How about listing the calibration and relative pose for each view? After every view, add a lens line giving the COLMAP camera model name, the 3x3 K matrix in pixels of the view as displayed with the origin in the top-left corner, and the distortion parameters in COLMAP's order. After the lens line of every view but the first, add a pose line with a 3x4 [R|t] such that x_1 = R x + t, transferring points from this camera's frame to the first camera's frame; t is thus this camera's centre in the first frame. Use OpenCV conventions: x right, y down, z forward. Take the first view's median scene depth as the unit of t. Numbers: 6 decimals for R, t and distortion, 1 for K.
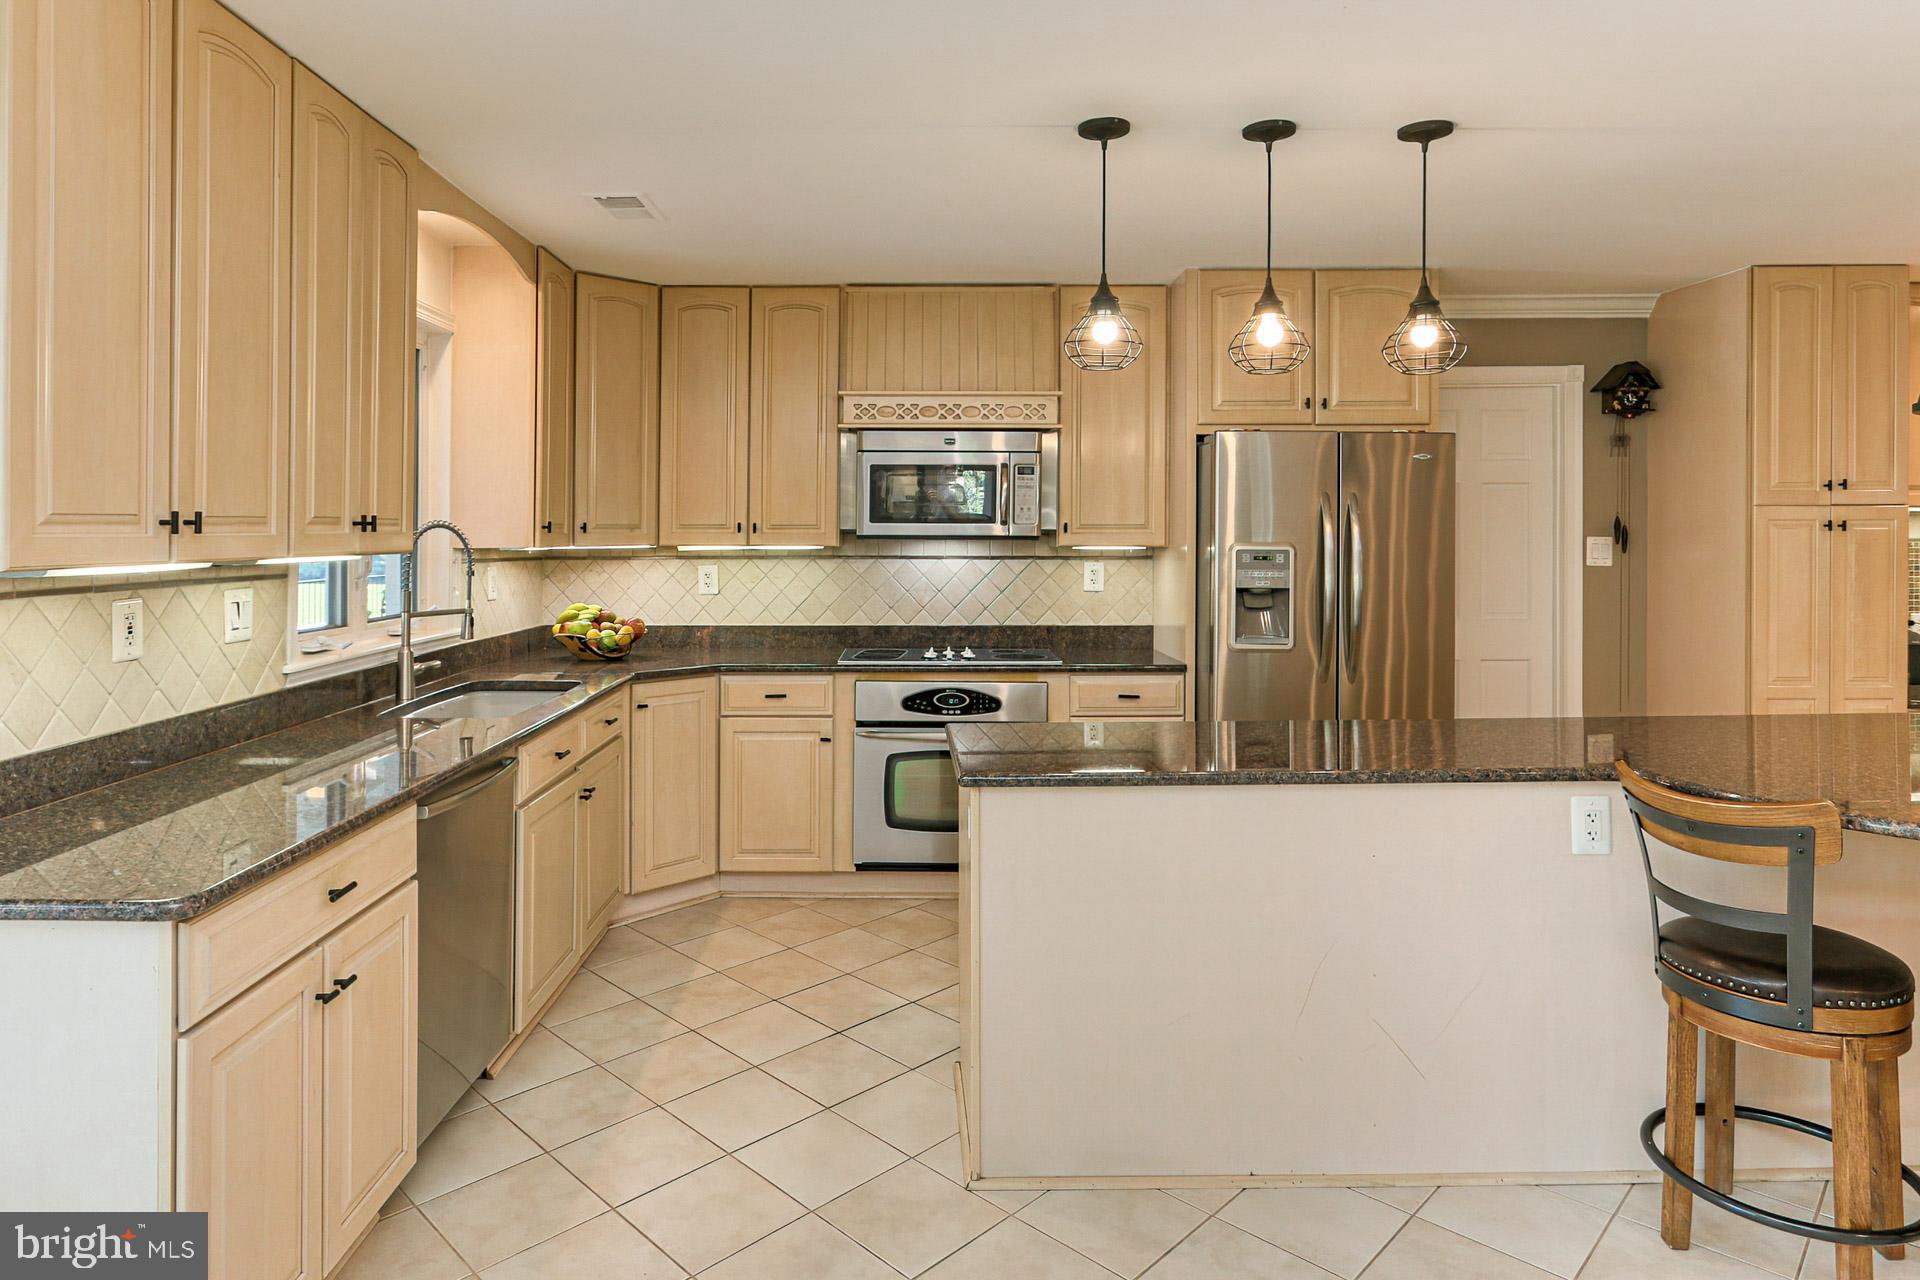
lens RADIAL K [[1125.8, 0, 965.3], [0, 1125.8, 520.1], [0, 0, 1]] dist [0.003314, 0.001008]
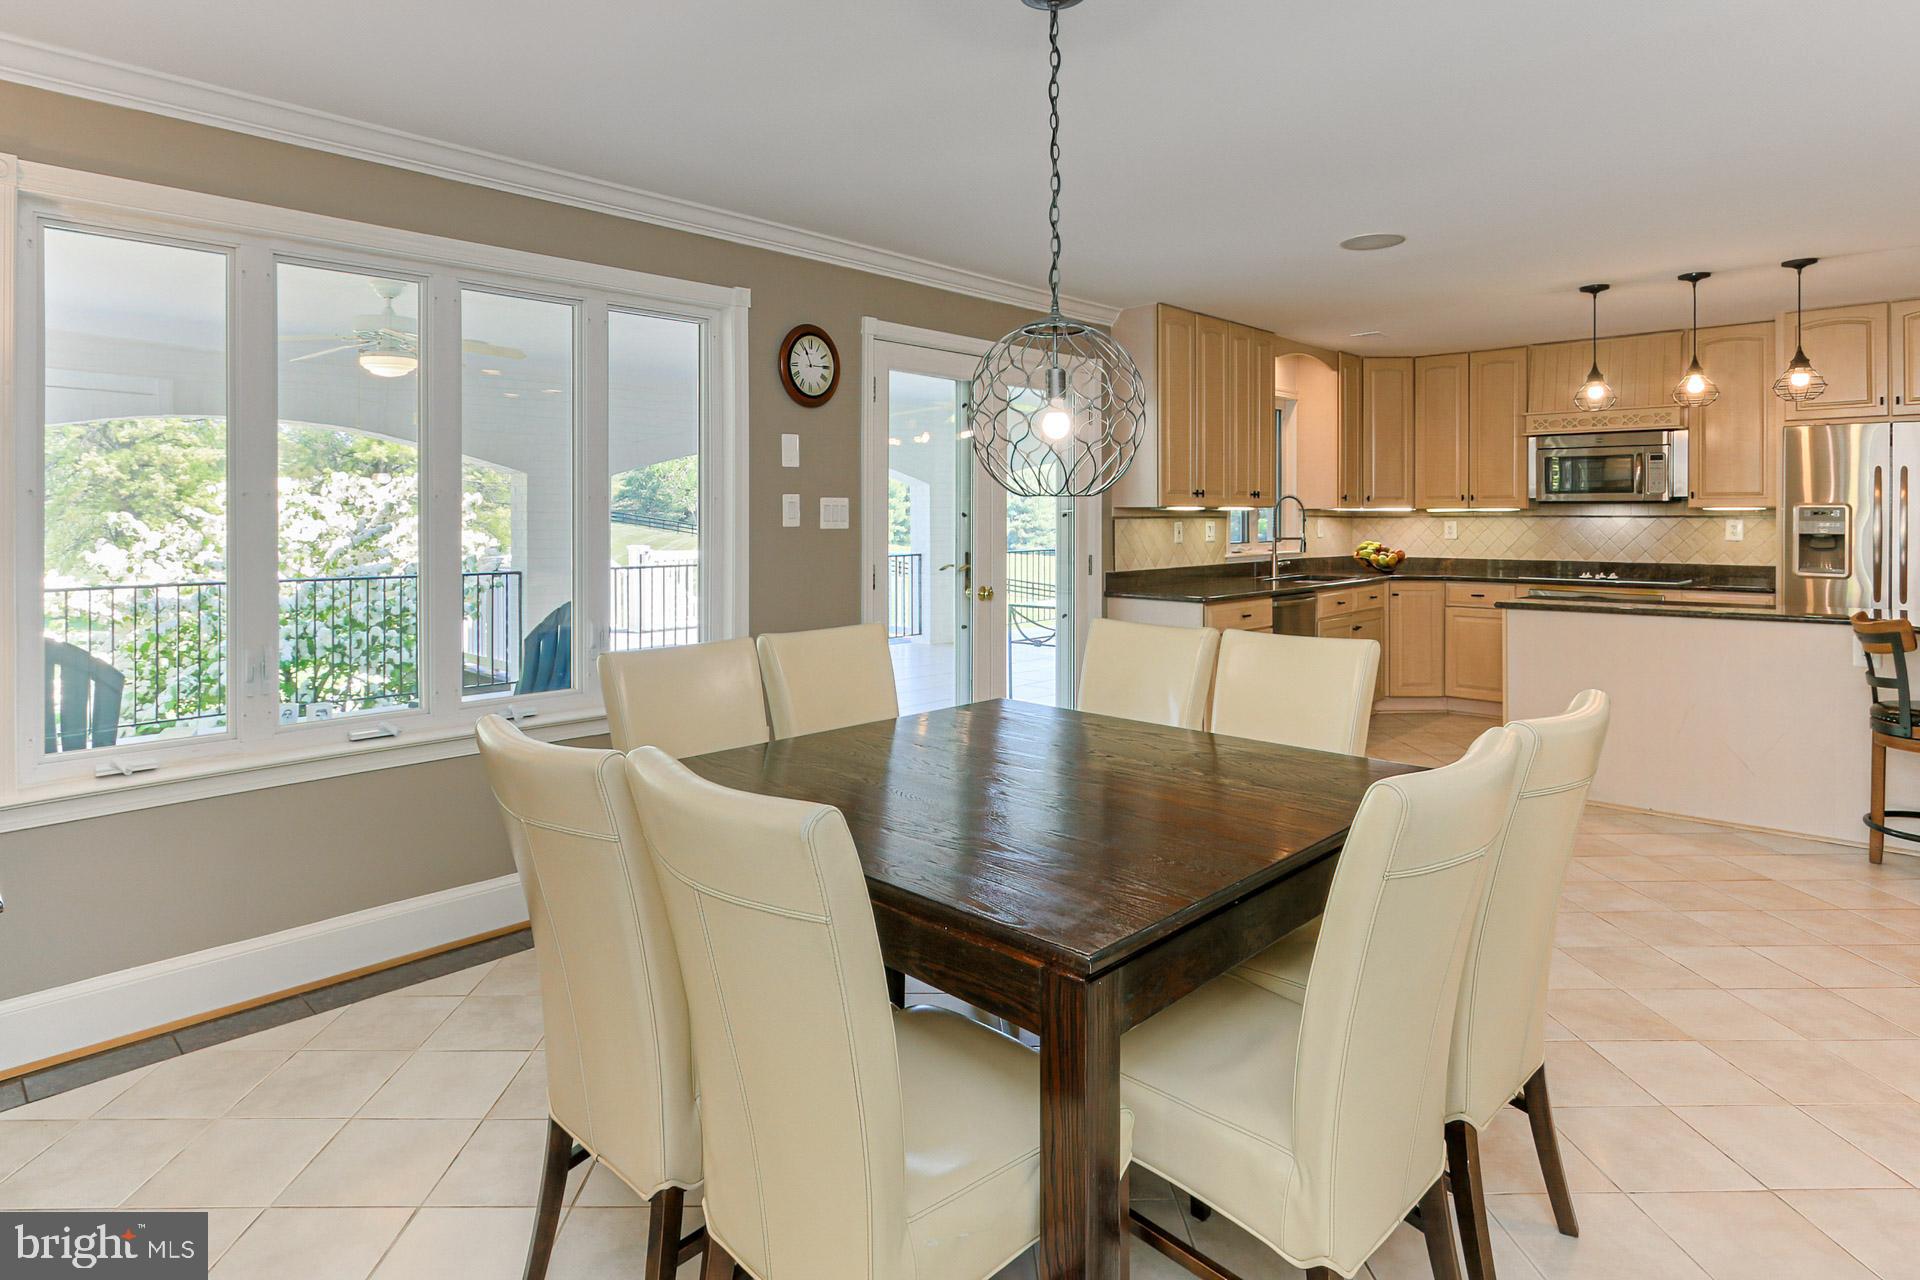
lens RADIAL K [[1056.5, 0, 965.6], [0, 1056.5, 506.6], [0, 0, 1]] dist [-0.011652, 0.001017]
pose [[0.718738, -0.005231, -0.695262, 0.388158], [0.008110, 0.999967, 0.000860, 0.013987], [0.695234, -0.006256, 0.718756, -0.691447]]
